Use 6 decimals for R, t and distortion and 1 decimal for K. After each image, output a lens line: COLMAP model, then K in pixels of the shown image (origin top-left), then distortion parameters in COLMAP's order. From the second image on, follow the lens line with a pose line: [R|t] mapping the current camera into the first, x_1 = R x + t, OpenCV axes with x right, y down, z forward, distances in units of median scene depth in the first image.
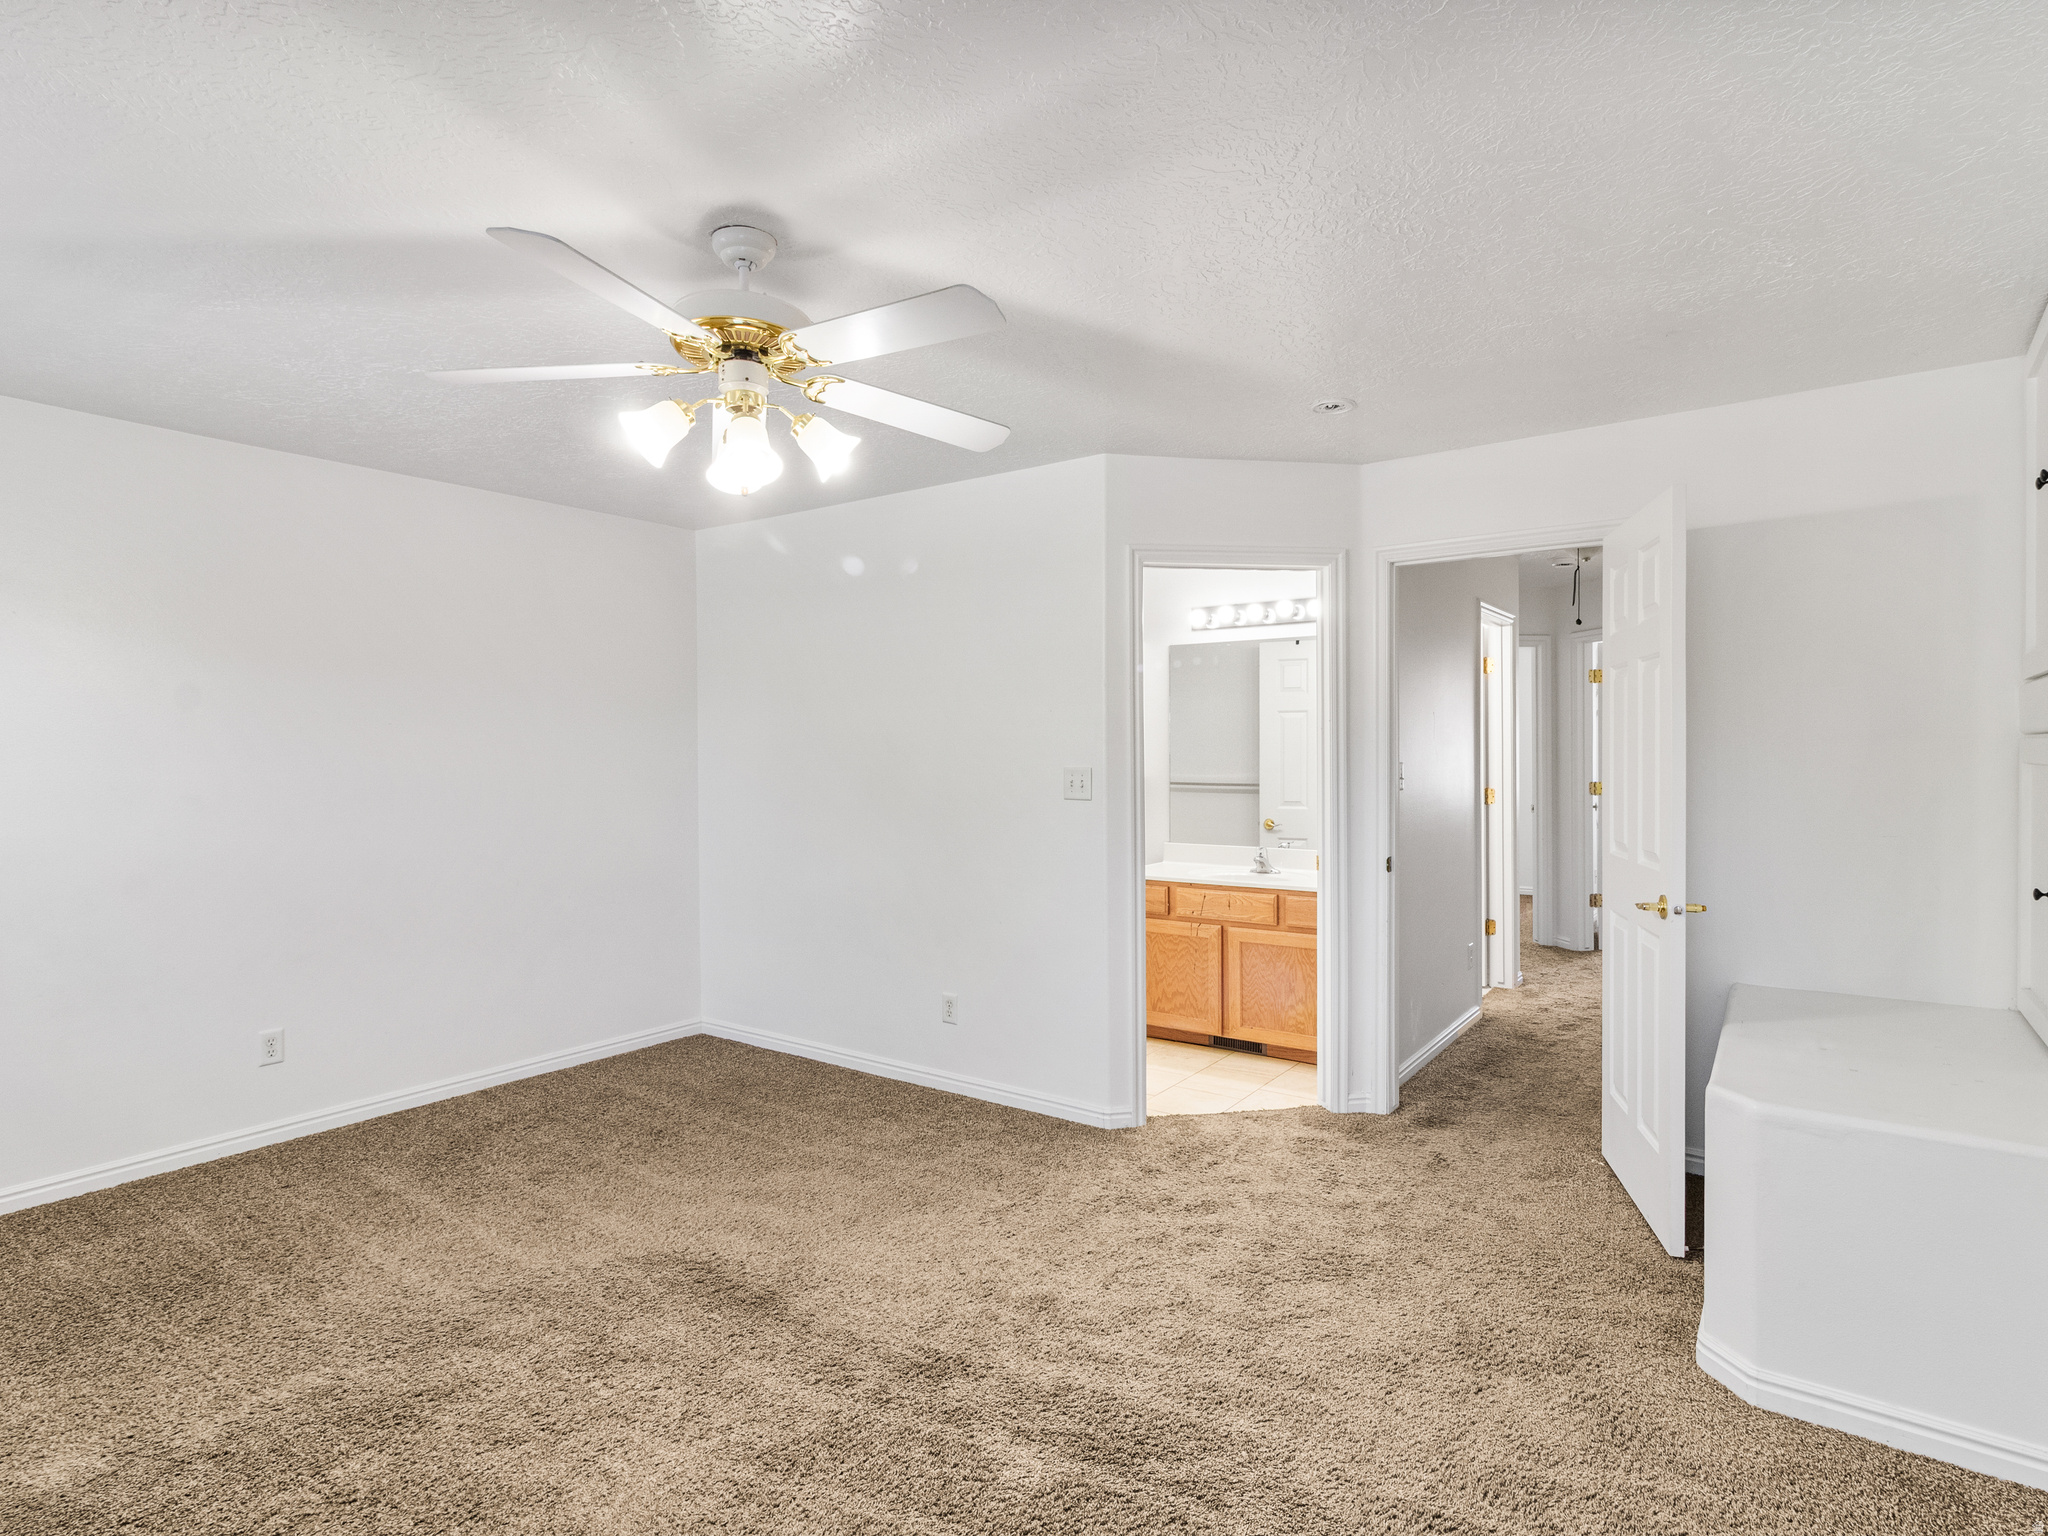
lens RADIAL K [[1096.0, 0, 1029.8], [0, 1096.0, 758.3], [0, 0, 1]] dist [0.001387, 0.001389]
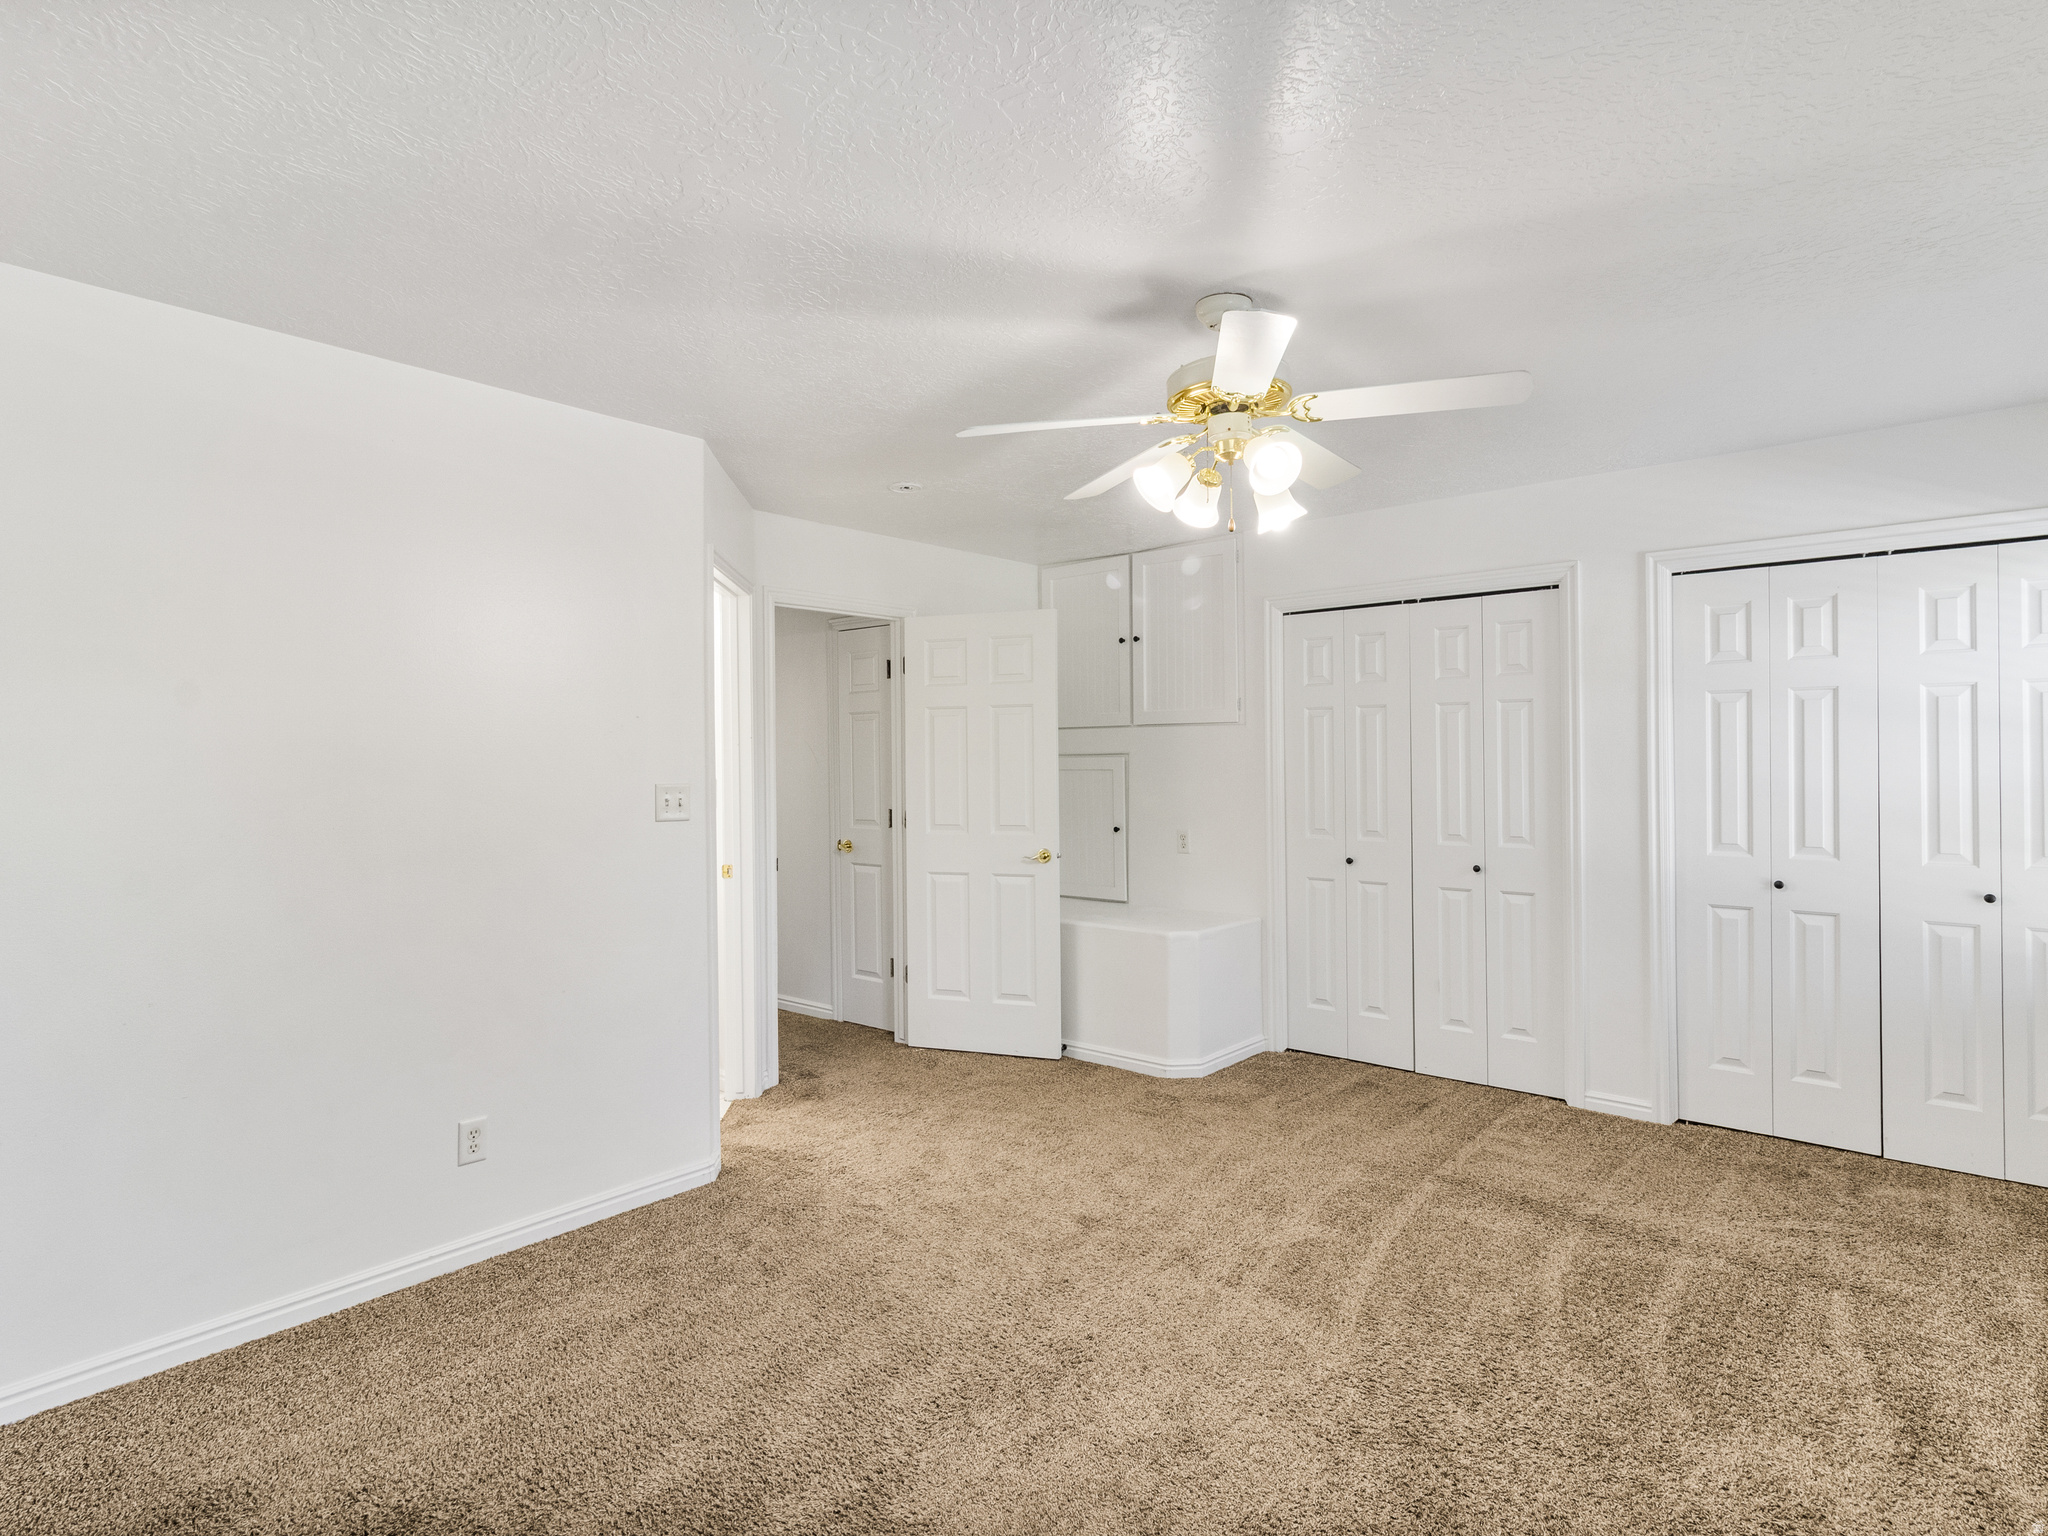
lens RADIAL K [[1096.0, 0, 1032.6], [0, 1096.0, 765.1], [0, 0, 1]] dist [0.001387, 0.001389]
pose [[0.070802, 0.003816, 0.997483, -0.949958], [0.018000, 0.999825, -0.005103, 0.003782], [-0.997328, 0.018316, 0.070721, 0.774842]]
